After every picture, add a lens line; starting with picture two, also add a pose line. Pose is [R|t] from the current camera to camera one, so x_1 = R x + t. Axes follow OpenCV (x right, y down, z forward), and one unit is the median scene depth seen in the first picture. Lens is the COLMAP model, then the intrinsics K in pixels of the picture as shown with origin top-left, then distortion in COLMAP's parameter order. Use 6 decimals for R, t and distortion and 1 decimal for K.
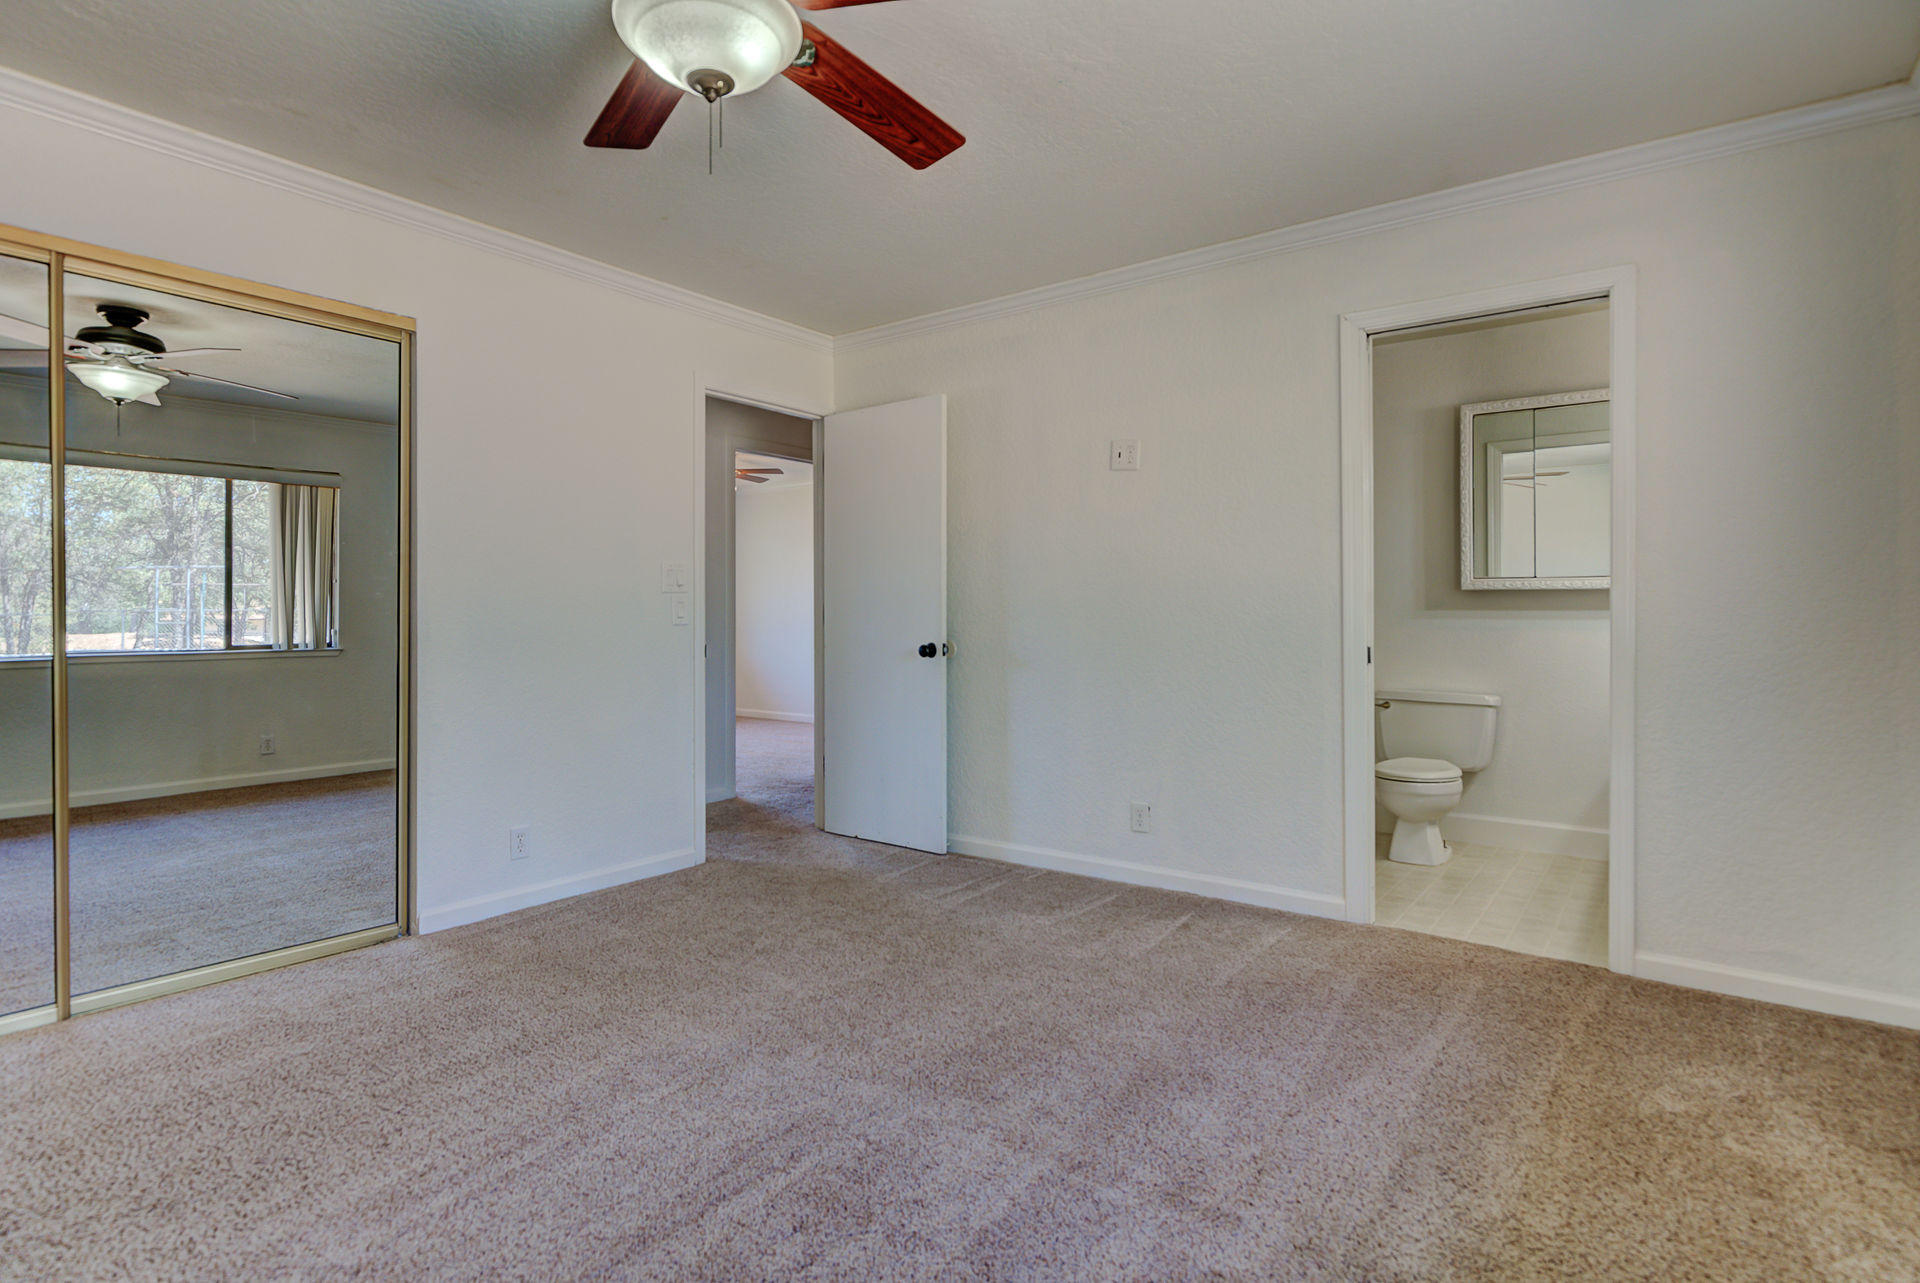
lens RADIAL K [[974.6, 0, 962.8], [0, 974.6, 629.1], [0, 0, 1]] dist [-0.005722, -0.001330]
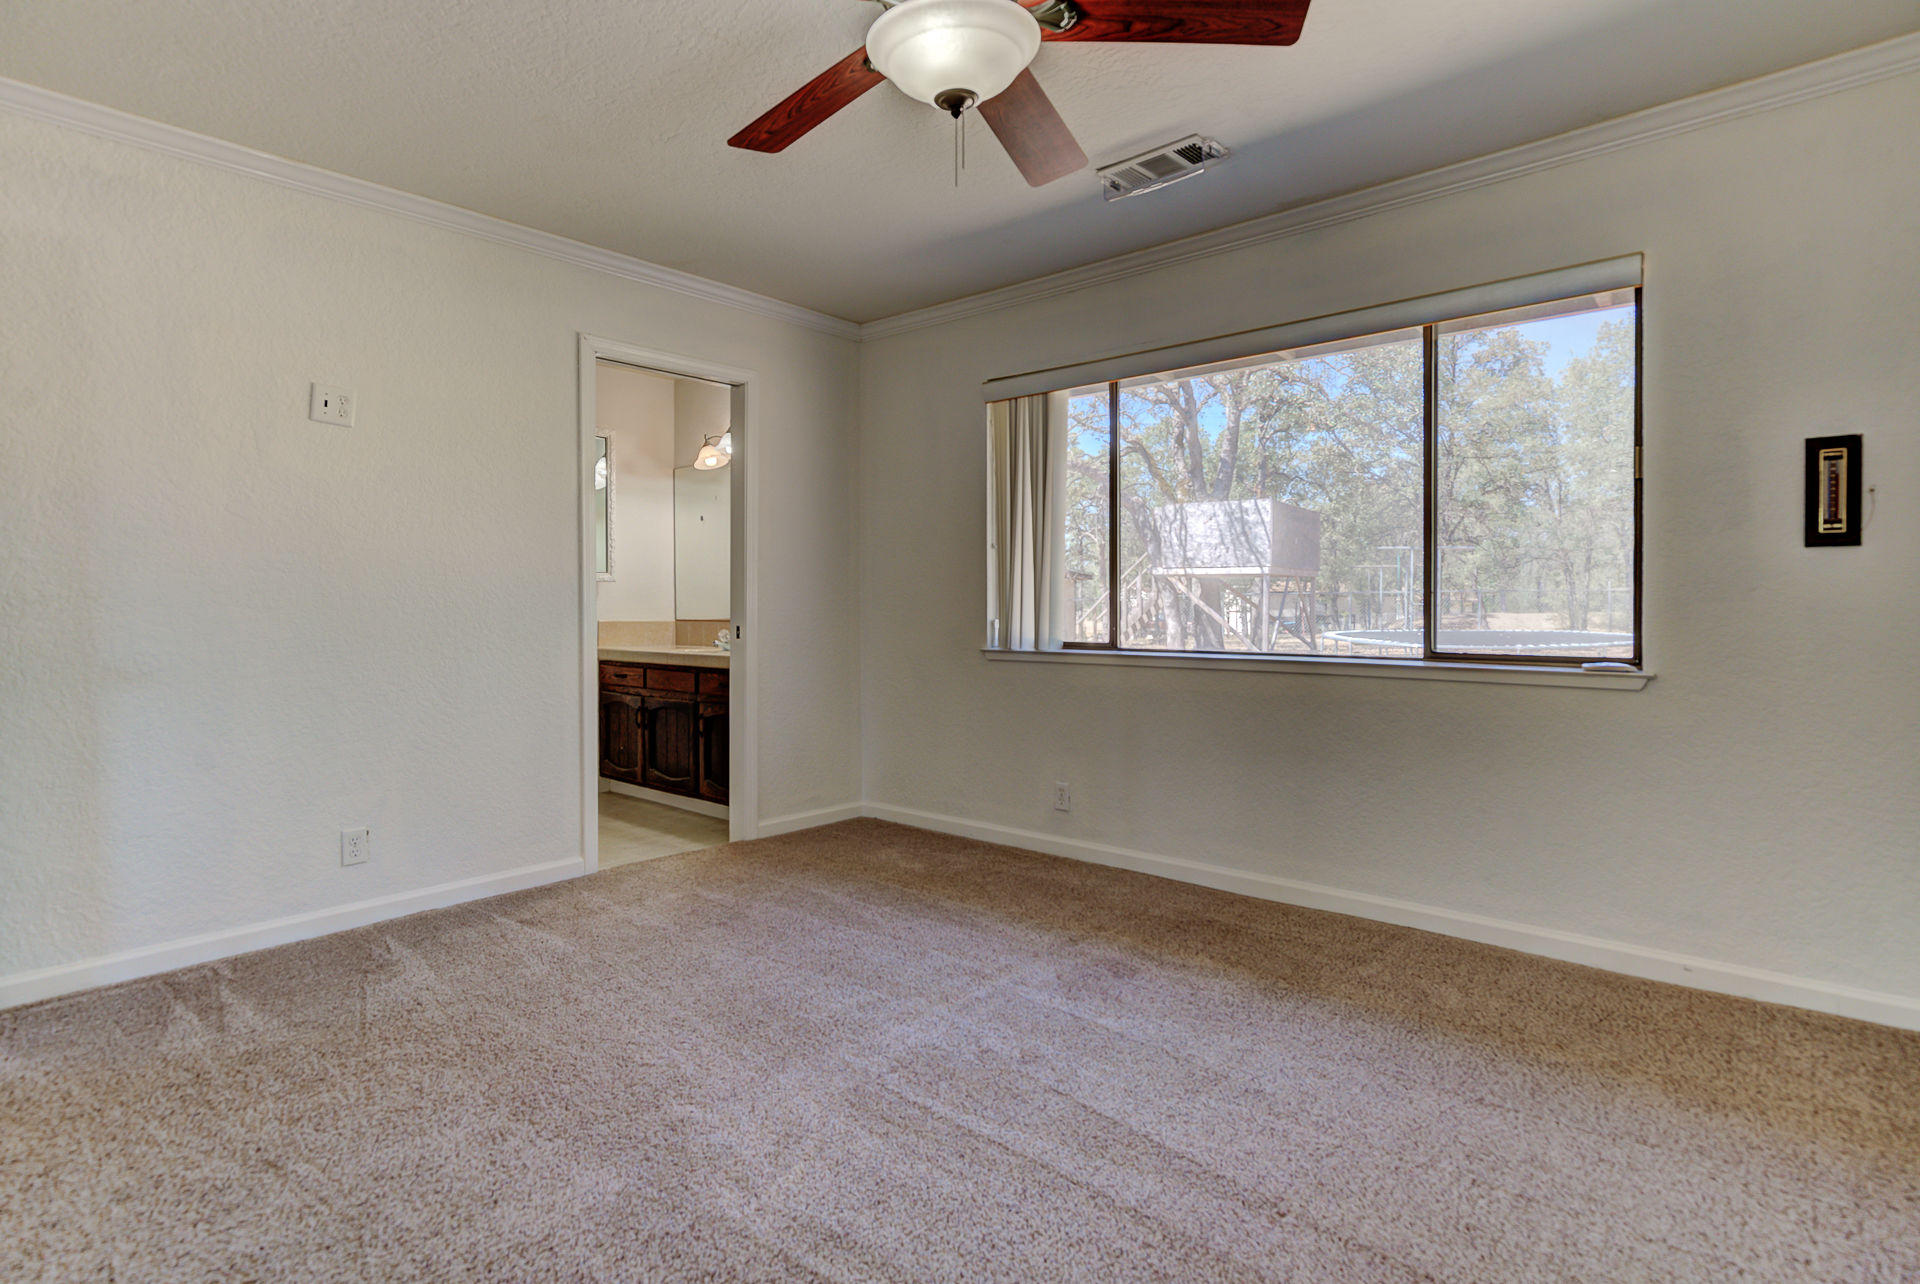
lens RADIAL K [[974.6, 0, 961.6], [0, 974.6, 635.9], [0, 0, 1]] dist [-0.005722, -0.001330]
pose [[0.066637, -0.033163, 0.997226, -0.842648], [0.016189, 0.999352, 0.032152, -0.006969], [-0.997646, 0.014002, 0.067131, 0.590723]]
